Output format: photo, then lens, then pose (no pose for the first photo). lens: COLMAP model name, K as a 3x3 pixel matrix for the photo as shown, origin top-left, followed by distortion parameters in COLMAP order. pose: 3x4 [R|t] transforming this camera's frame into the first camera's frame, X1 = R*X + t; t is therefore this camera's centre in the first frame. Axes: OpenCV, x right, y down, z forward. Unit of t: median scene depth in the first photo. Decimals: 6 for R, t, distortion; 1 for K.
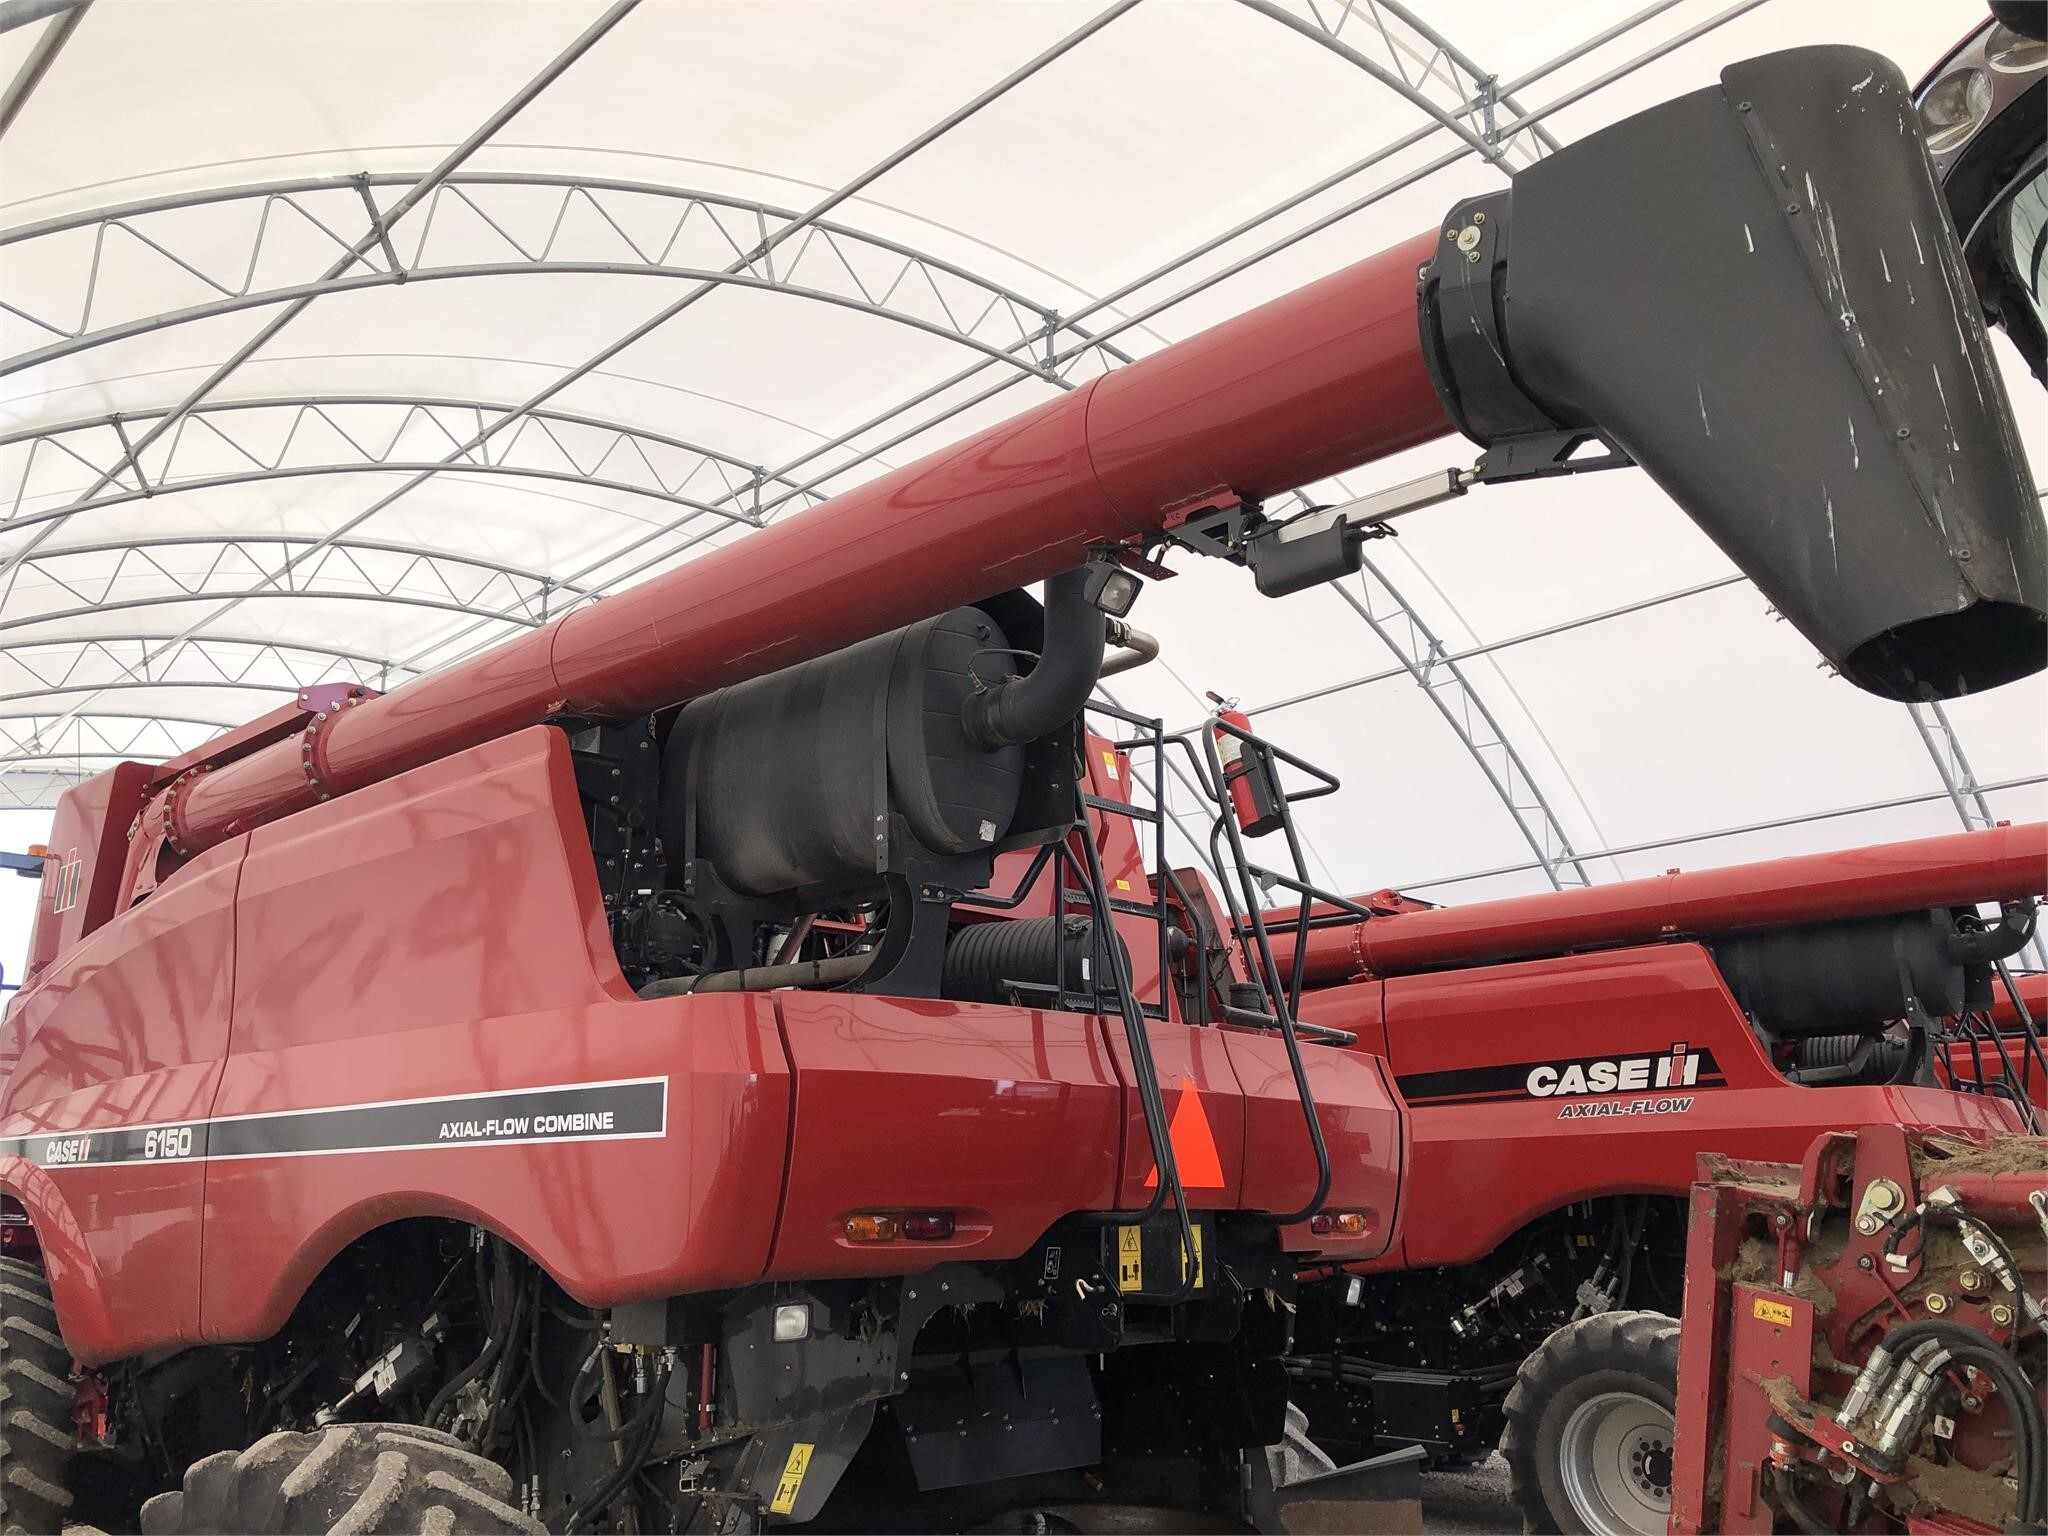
lens RADIAL K [[1629.9, 0, 1005.5], [0, 1629.9, 790.8], [0, 0, 1]] dist [0.045922, -0.049373]
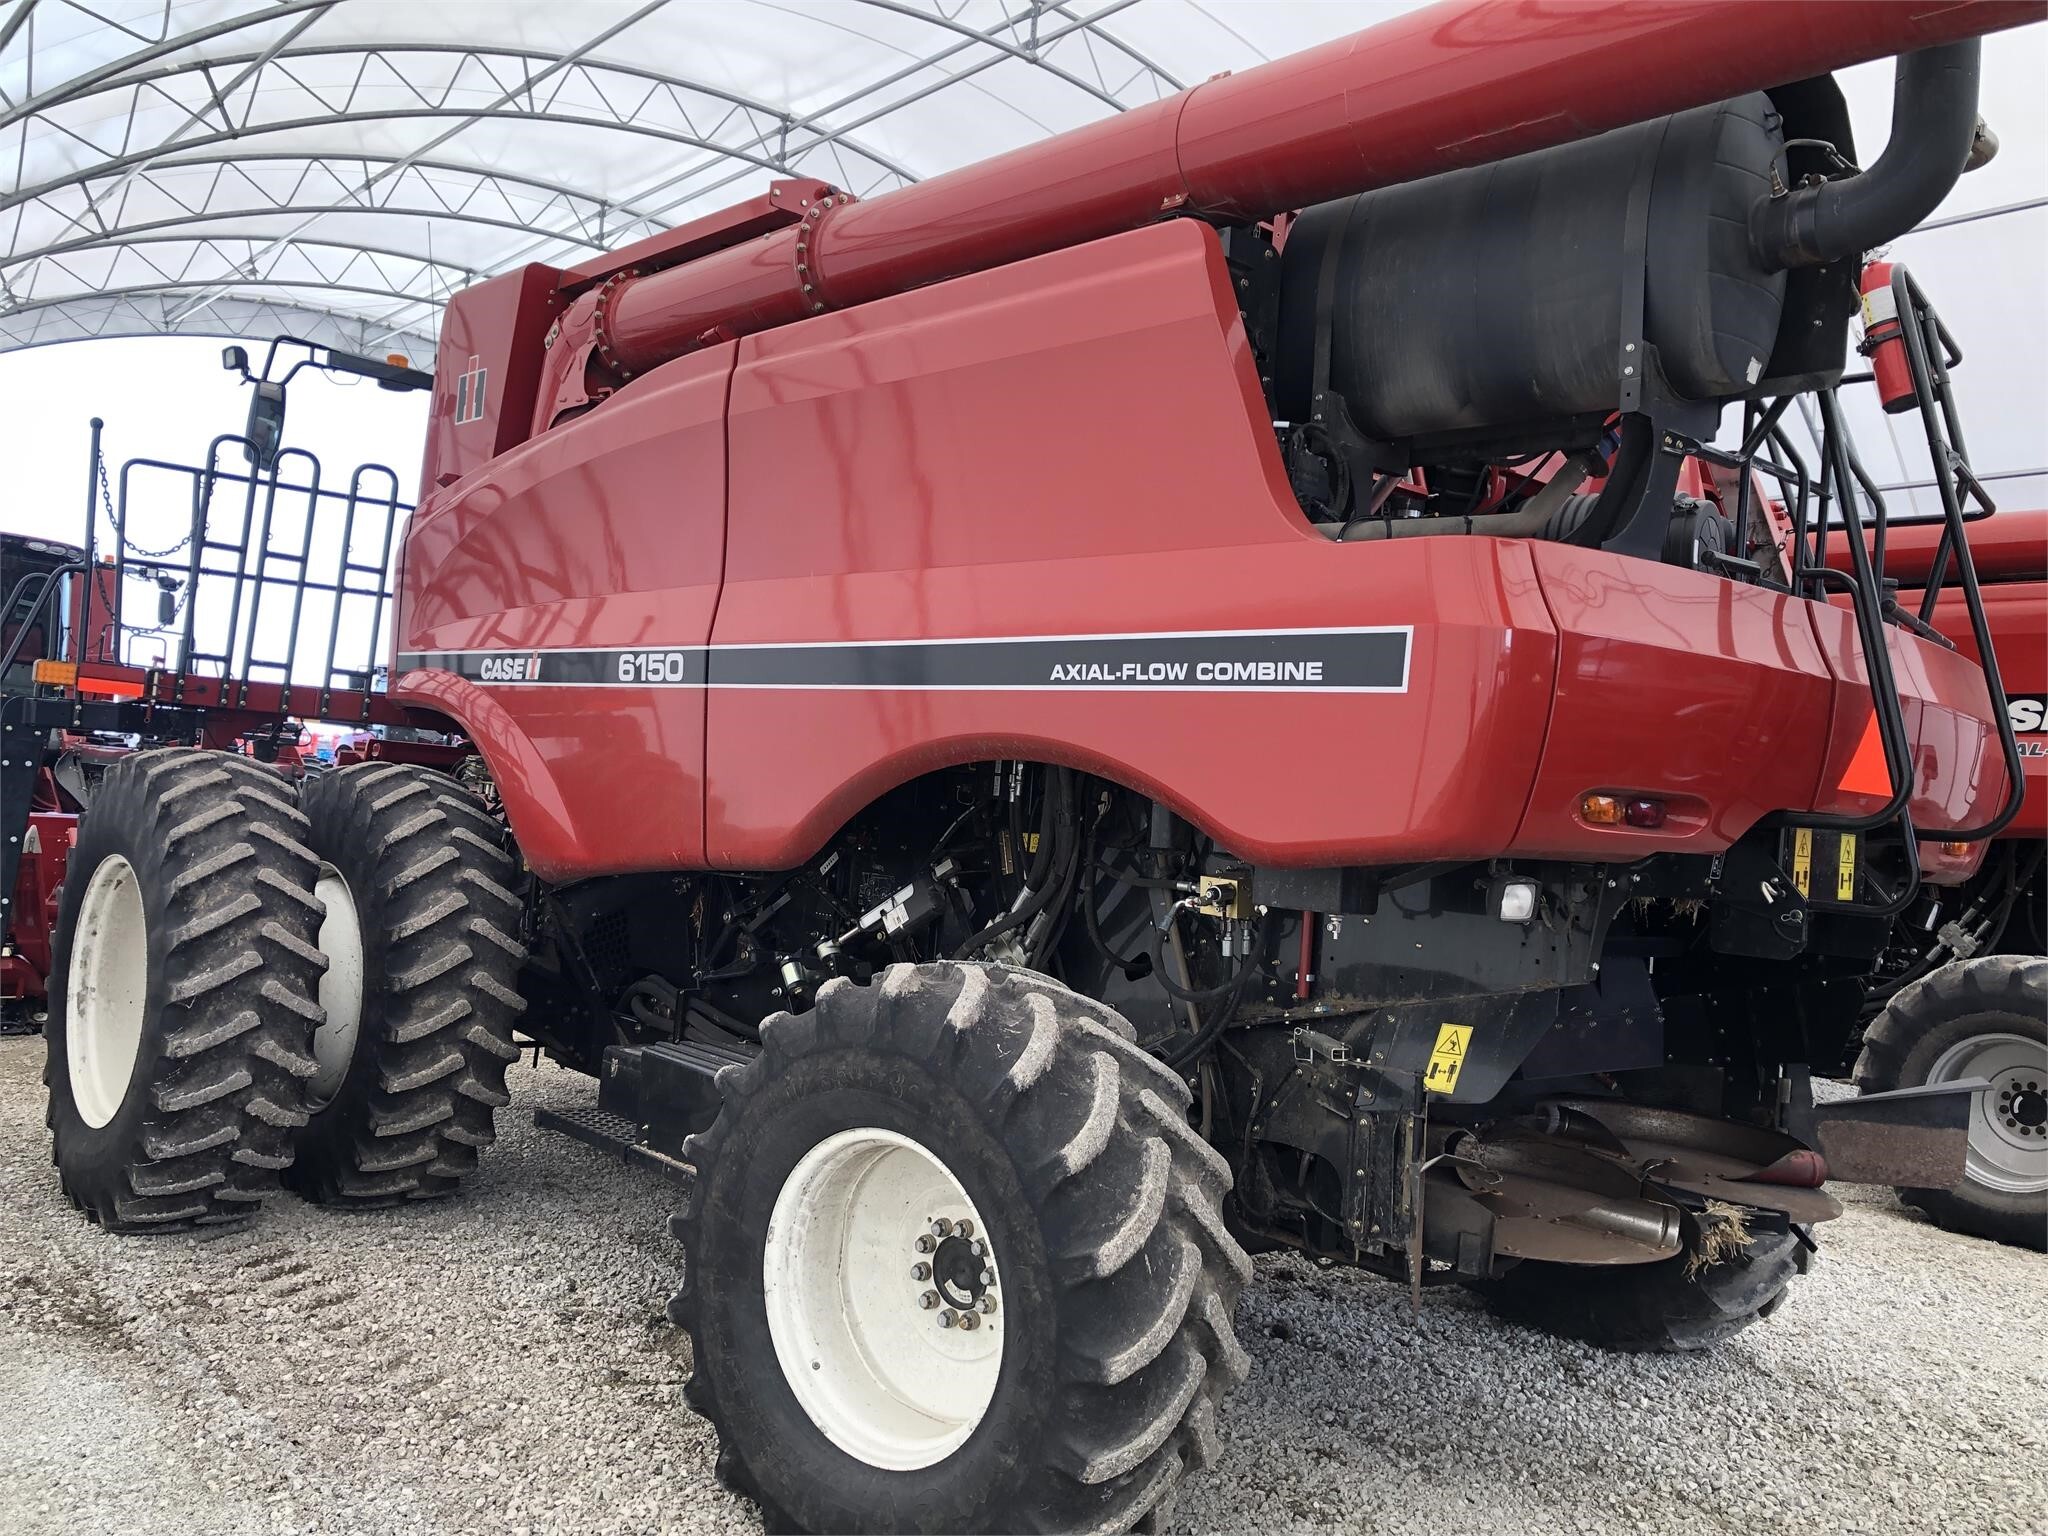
lens RADIAL K [[1618.2, 0, 1022.5], [0, 1618.2, 758.7], [0, 0, 1]] dist [0.064245, -0.078914]
pose [[0.995607, 0.075855, -0.054884, -0.293858], [-0.061824, 0.972840, 0.223069, 0.049976], [0.070315, -0.218696, 0.973256, 0.094288]]
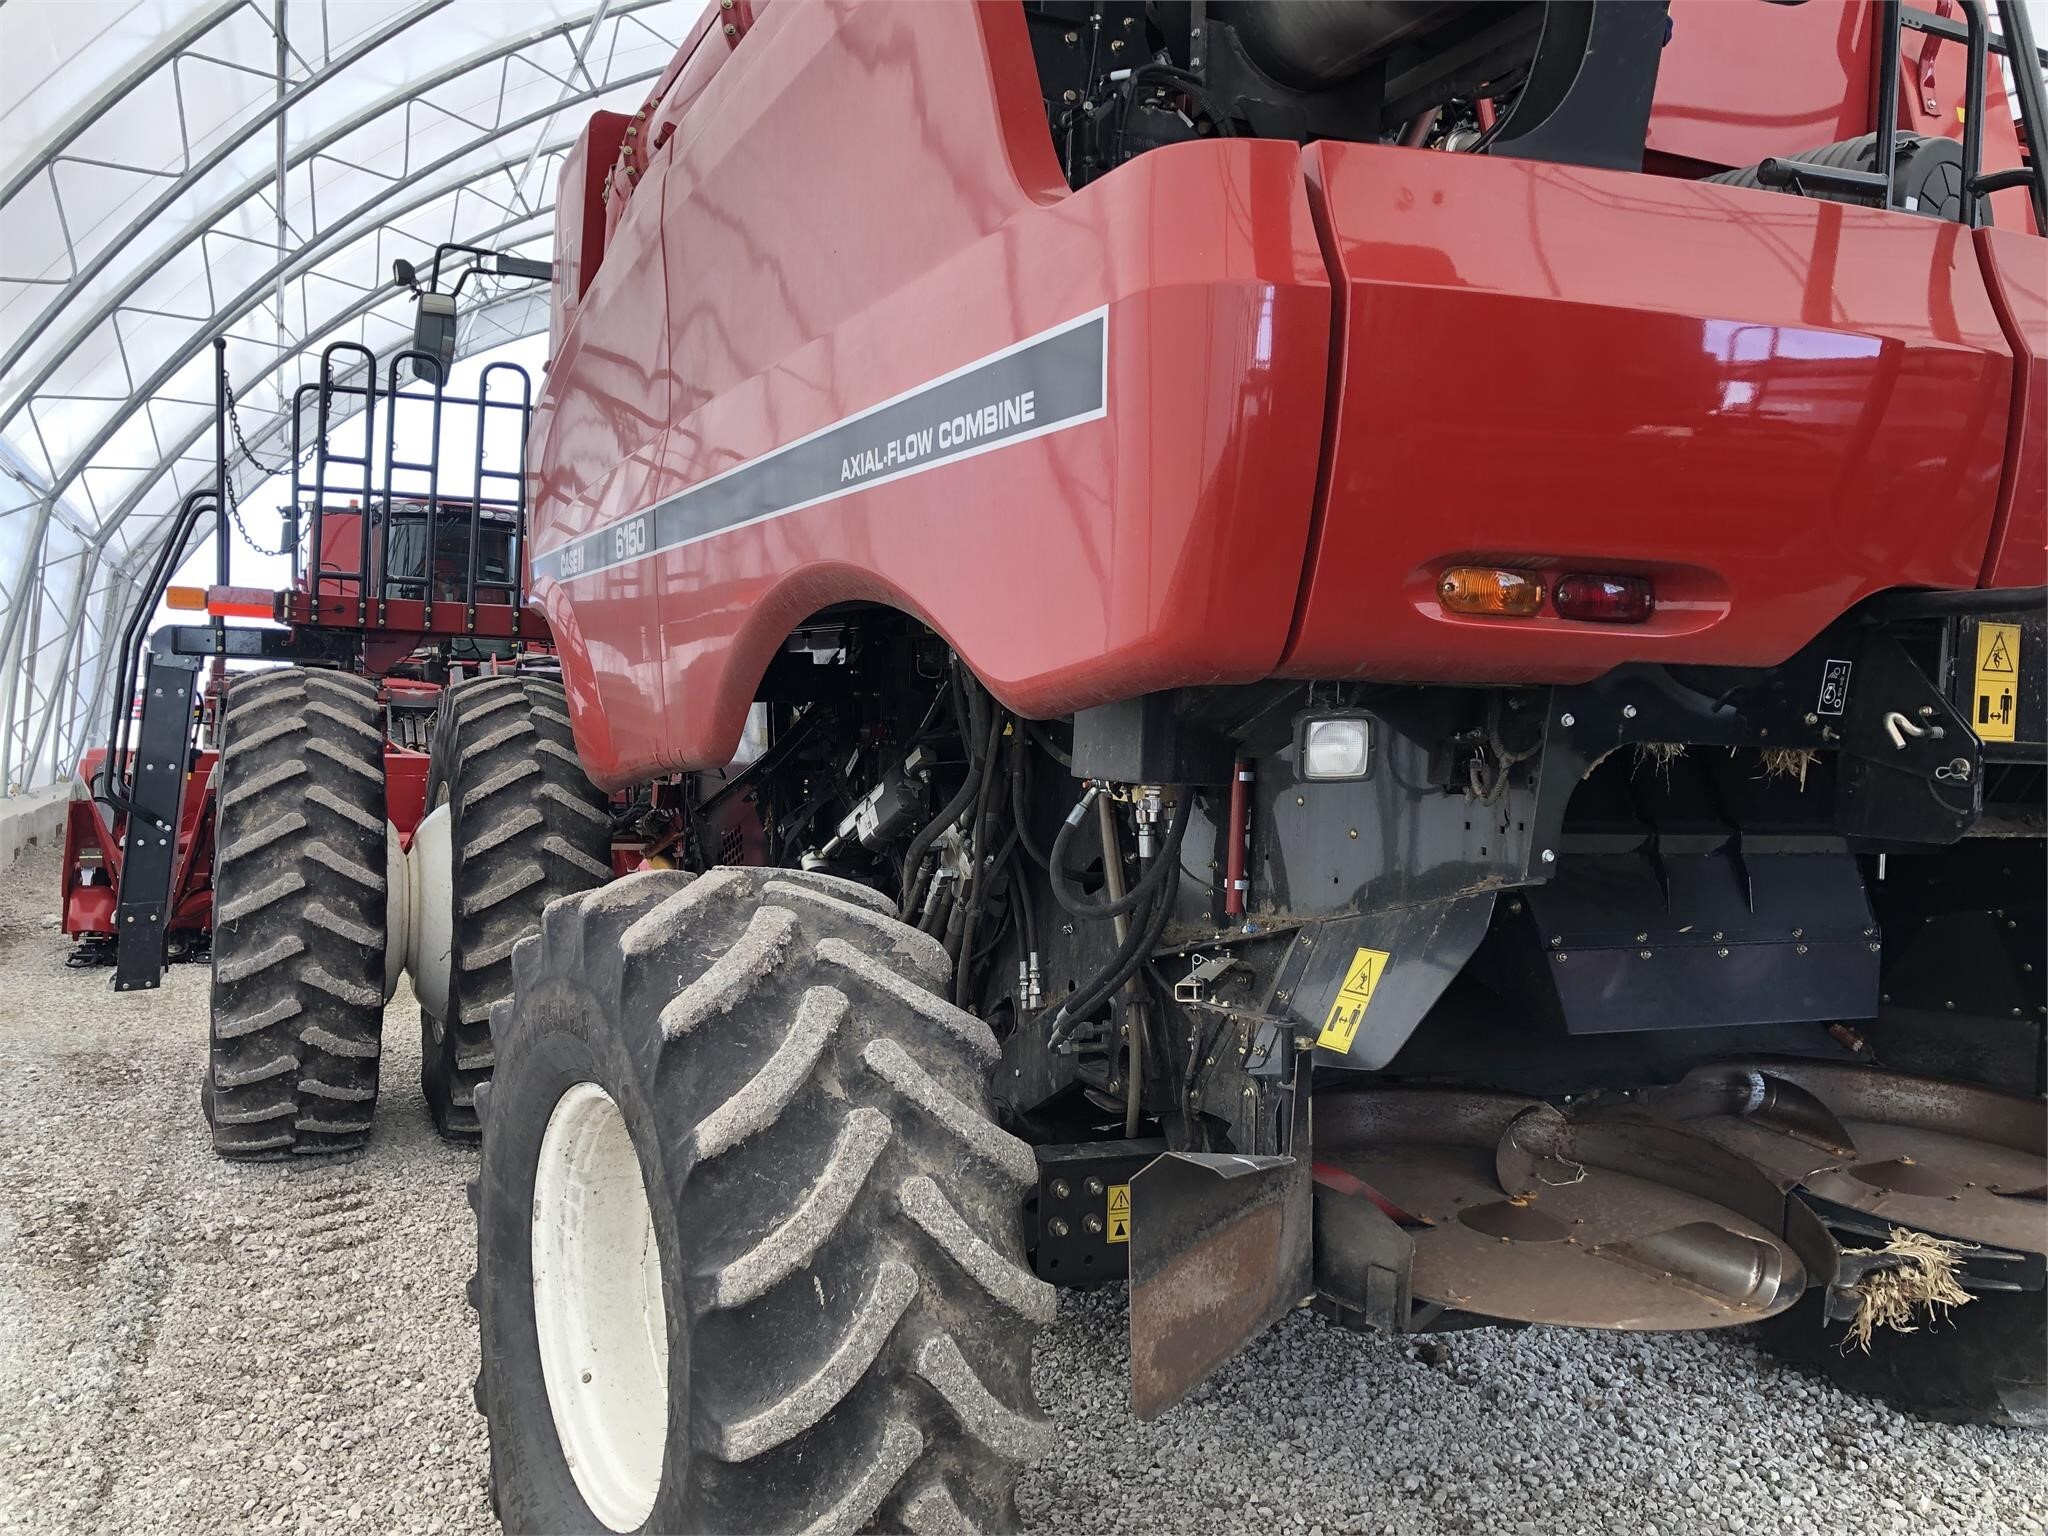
lens RADIAL K [[1643.5, 0, 1023.5], [0, 1643.5, 762.1], [0, 0, 1]] dist [0.048197, -0.055051]
pose [[0.931545, 0.045965, -0.360710, -0.022495], [0.055058, 0.962712, 0.264866, 0.140916], [0.359435, -0.266594, 0.894279, 0.370154]]
